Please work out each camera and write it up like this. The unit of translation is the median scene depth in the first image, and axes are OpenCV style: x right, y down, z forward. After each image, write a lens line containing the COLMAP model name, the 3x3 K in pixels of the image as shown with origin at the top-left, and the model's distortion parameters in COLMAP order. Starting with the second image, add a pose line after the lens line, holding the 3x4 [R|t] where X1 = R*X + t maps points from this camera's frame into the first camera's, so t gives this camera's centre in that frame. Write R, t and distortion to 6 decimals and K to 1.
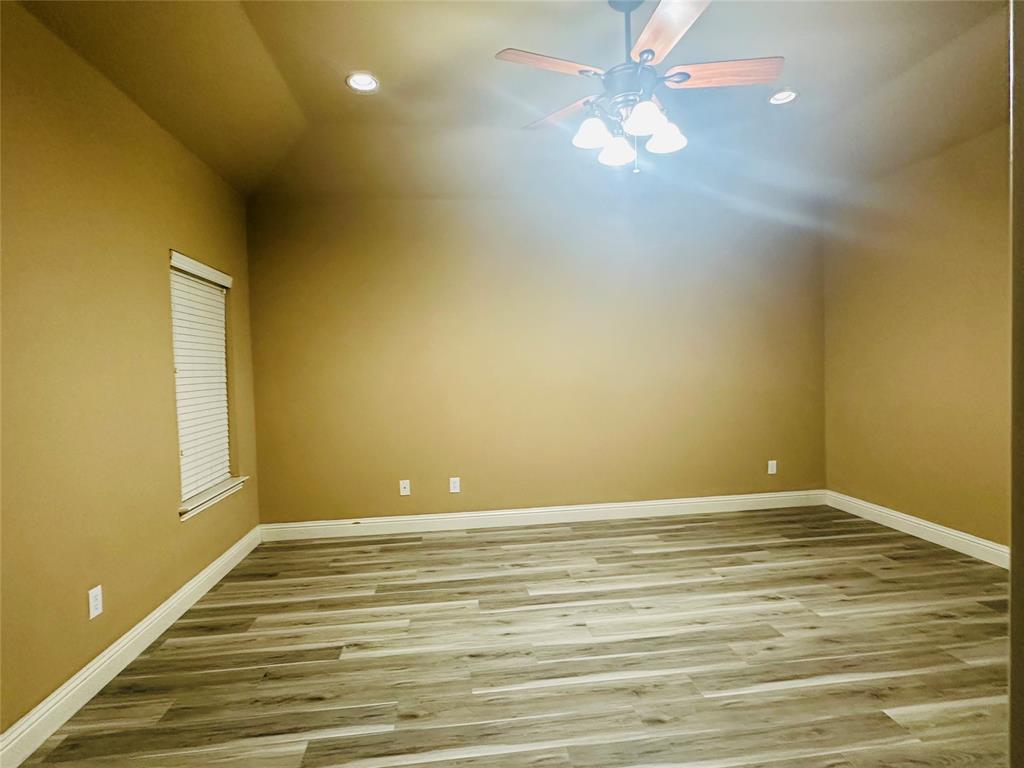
lens RADIAL K [[536.0, 0, 511.8], [0, 536.0, 377.0], [0, 0, 1]] dist [-0.002474, 0.001045]
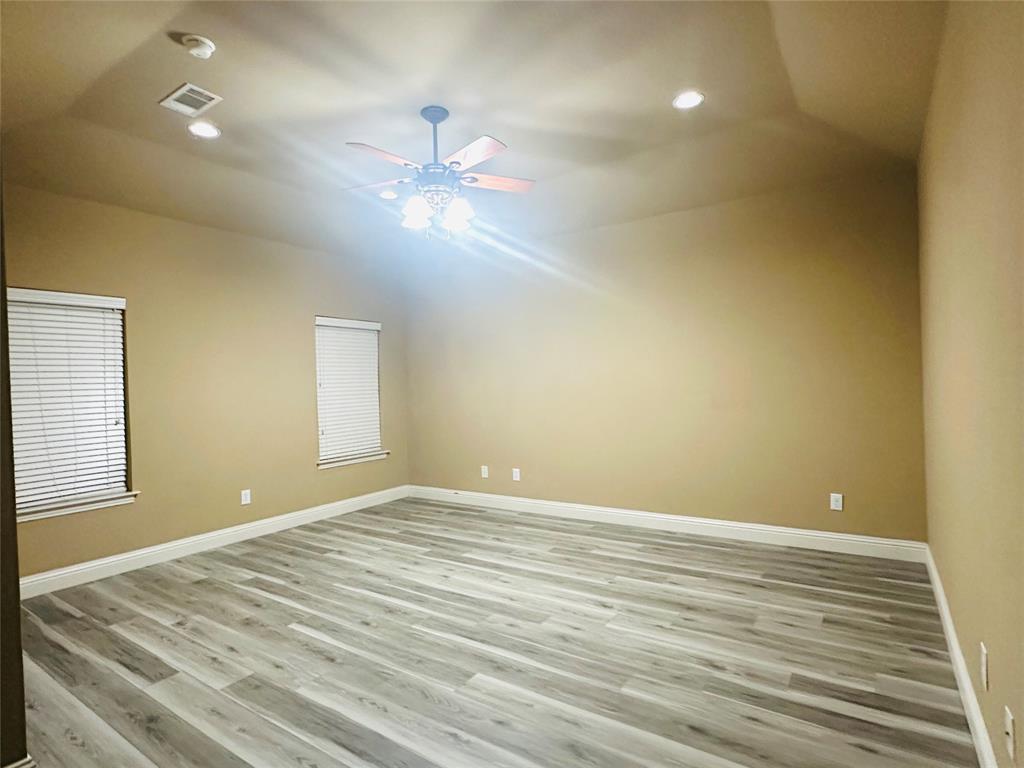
lens RADIAL K [[536.0, 0, 511.3], [0, 536.0, 387.0], [0, 0, 1]] dist [-0.002474, 0.001045]
pose [[0.750845, 0.011666, -0.660376, 0.902558], [-0.000177, 0.999848, 0.017462, -0.029656], [0.660479, -0.012994, 0.750732, 0.081940]]
